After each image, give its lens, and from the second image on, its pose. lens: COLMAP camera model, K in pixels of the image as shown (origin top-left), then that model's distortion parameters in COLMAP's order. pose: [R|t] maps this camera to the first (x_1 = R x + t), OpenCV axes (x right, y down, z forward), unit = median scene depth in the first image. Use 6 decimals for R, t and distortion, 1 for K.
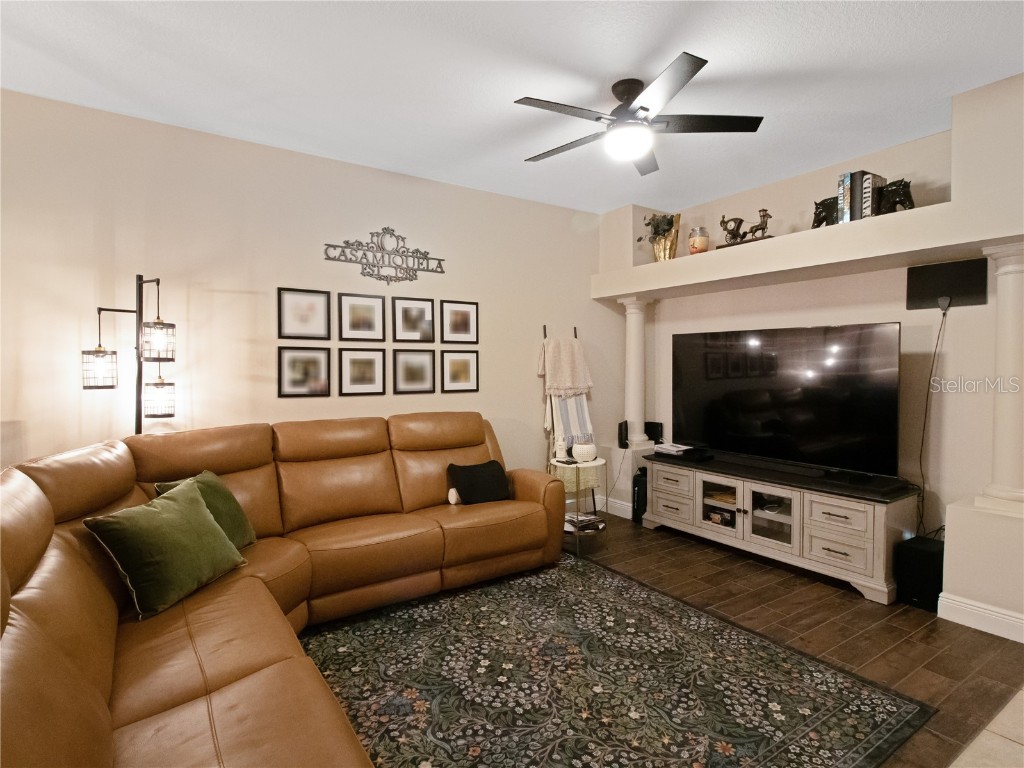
lens RADIAL K [[550.8, 0, 512.5], [0, 550.8, 384.2], [0, 0, 1]] dist [0.002653, -0.000071]
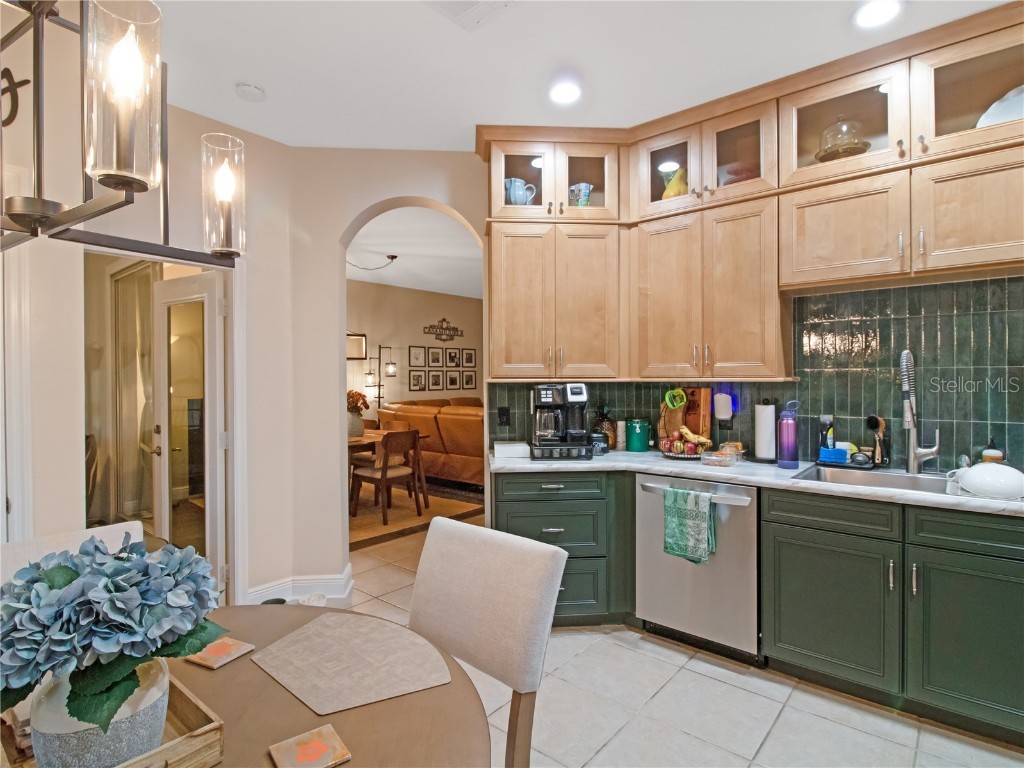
lens RADIAL K [[550.8, 0, 511.5], [0, 550.8, 381.5], [0, 0, 1]] dist [0.002653, -0.000071]
pose [[0.964195, -0.004883, 0.265151, -0.580312], [0.009123, 0.999849, -0.014764, 0.019927], [-0.265039, 0.016654, 0.964094, -1.336013]]
